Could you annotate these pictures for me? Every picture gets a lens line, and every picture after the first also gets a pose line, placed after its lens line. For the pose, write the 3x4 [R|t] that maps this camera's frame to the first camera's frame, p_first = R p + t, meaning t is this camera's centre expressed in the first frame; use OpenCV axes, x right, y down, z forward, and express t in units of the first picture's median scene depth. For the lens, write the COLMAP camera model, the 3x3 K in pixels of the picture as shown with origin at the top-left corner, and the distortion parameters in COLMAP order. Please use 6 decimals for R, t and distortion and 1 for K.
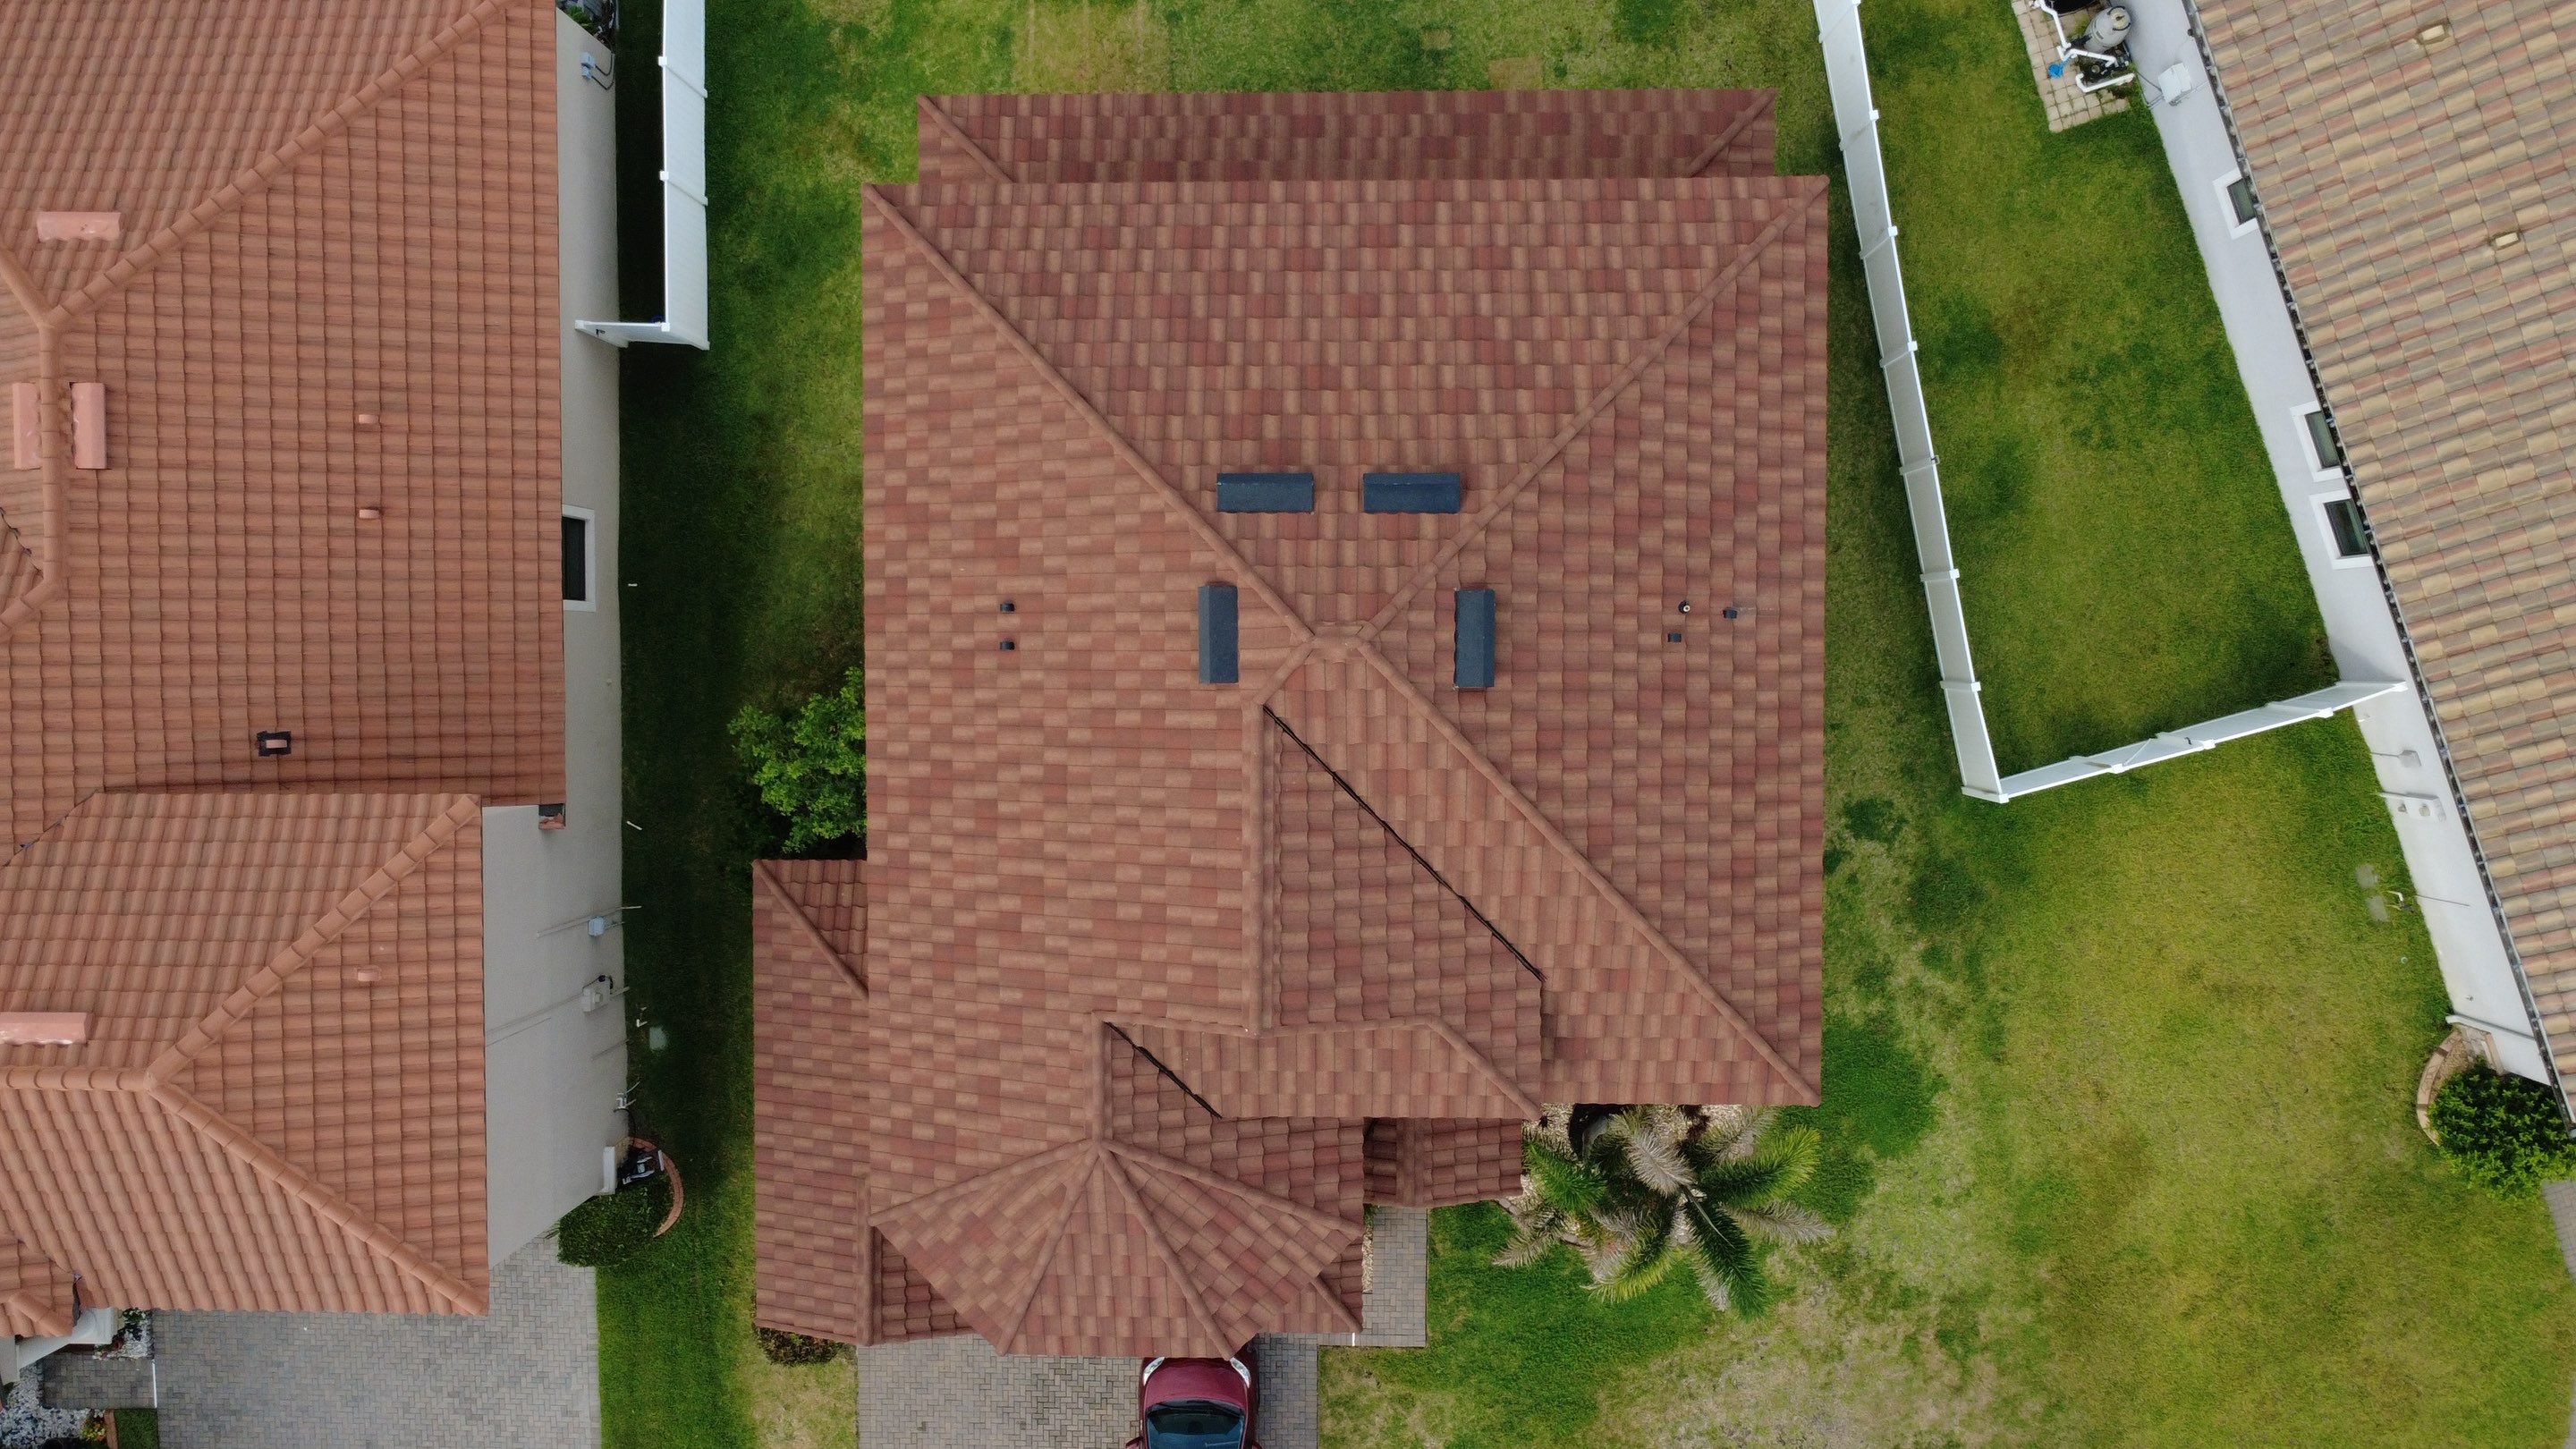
lens RADIAL K [[1877.2, 0, 1283.9], [0, 1877.2, 720.5], [0, 0, 1]] dist [-0.002786, 0.005026]
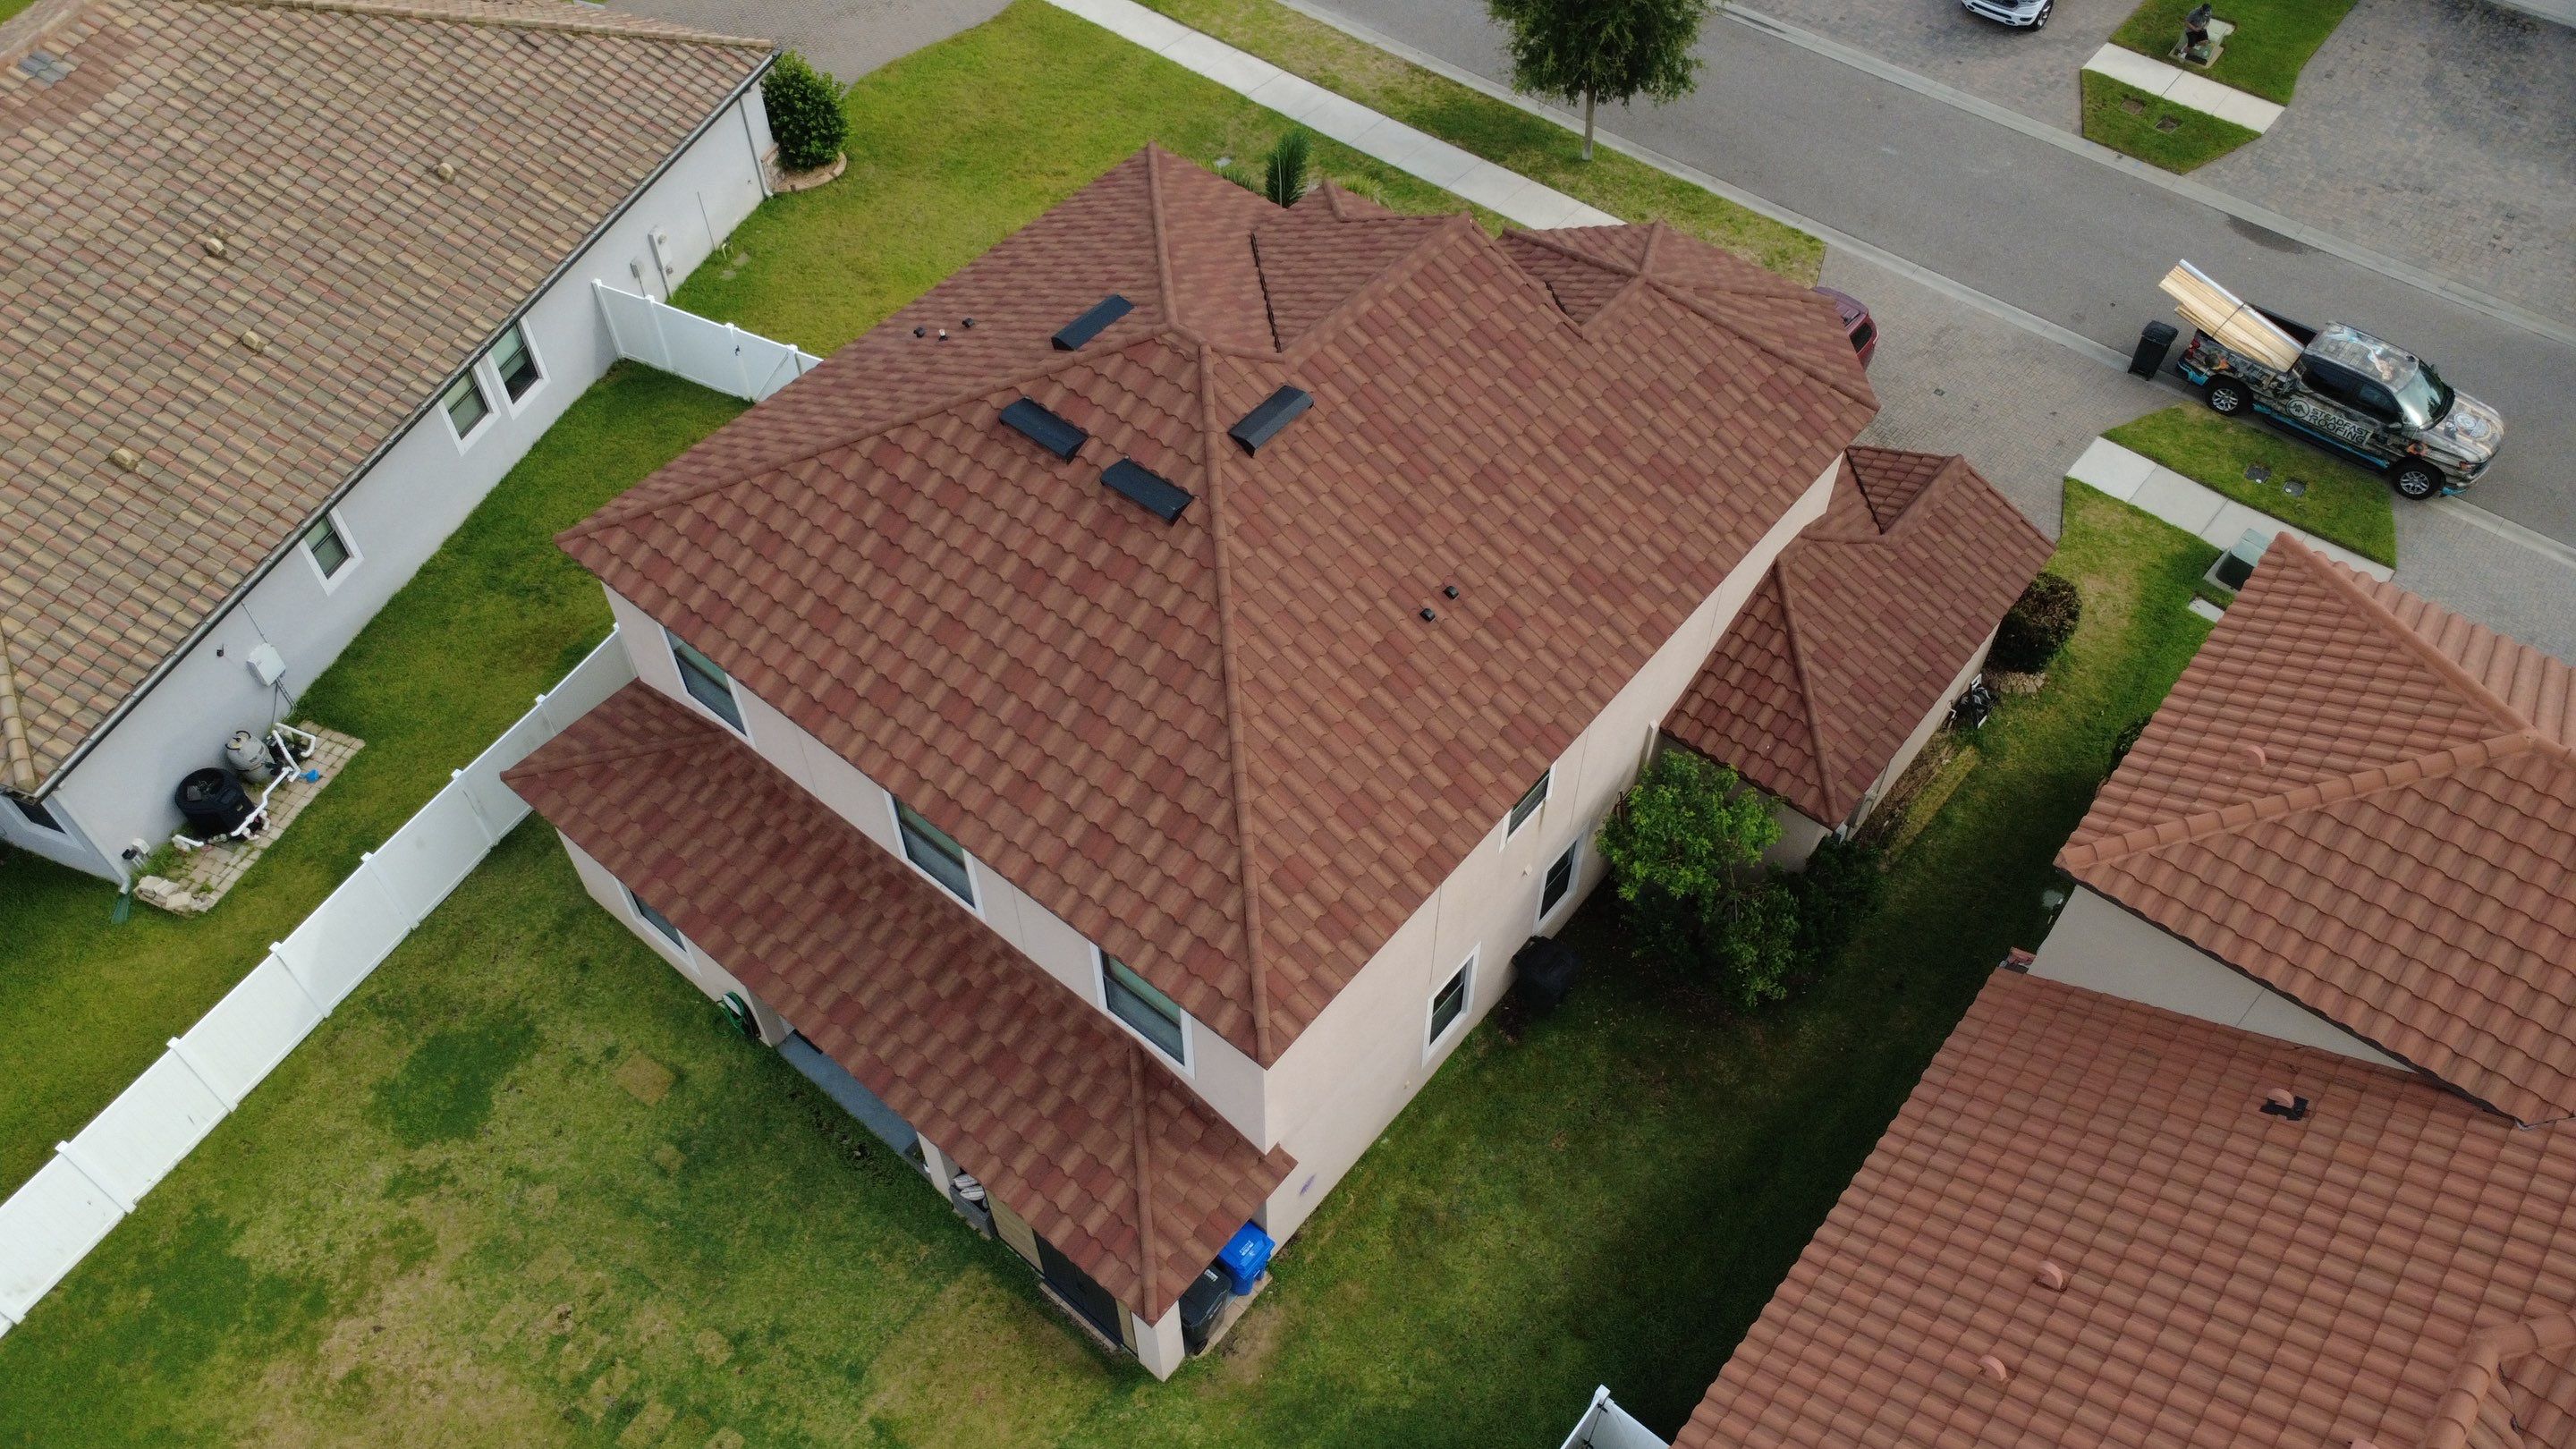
lens RADIAL K [[1874.1, 0, 1284.2], [0, 1874.1, 721.7], [0, 0, 1]] dist [-0.000429, 0.002341]
pose [[-0.771053, -0.462808, 0.437362, -0.509640], [0.634526, -0.616051, 0.466753, -0.559675], [0.053420, 0.637409, 0.768672, 0.272843]]
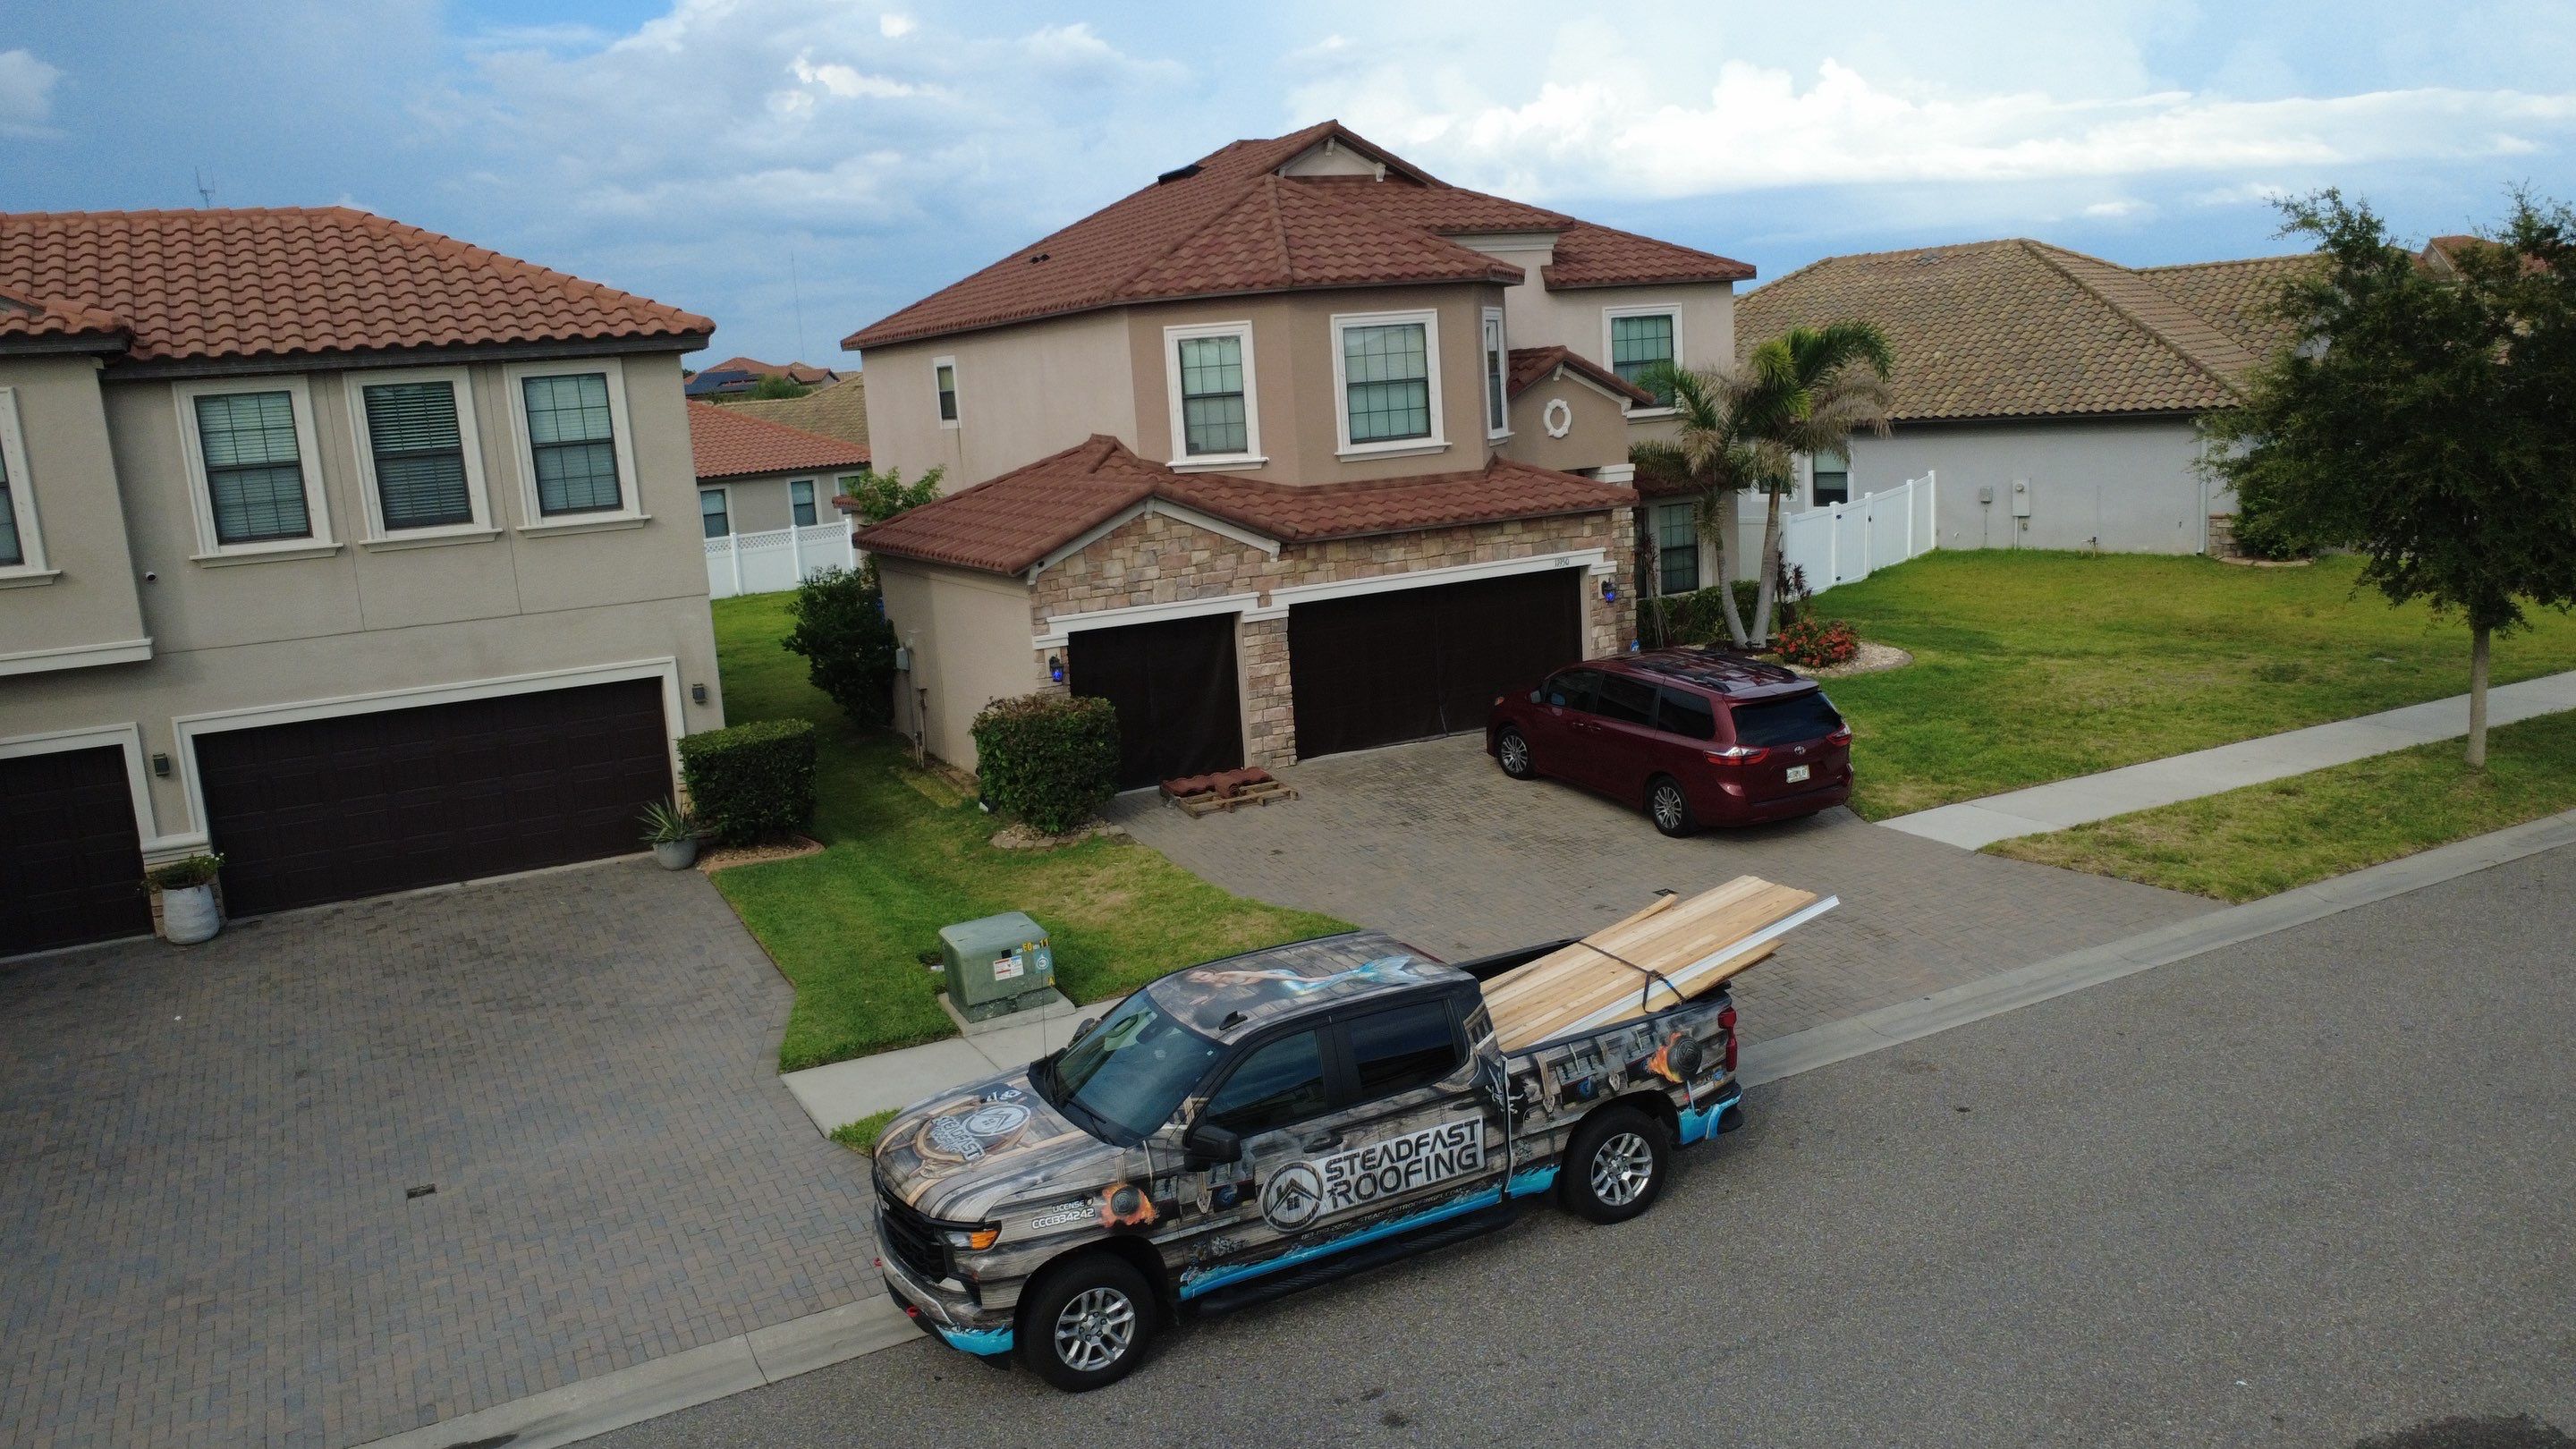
lens RADIAL K [[1874.1, 0, 1284.2], [0, 1874.1, 721.7], [0, 0, 1]] dist [-0.000429, 0.002341]
pose [[0.885950, -0.104386, 0.451881, -0.604873], [0.461291, 0.097505, -0.881875, 1.195580], [0.047995, 0.989746, 0.134537, 1.095137]]
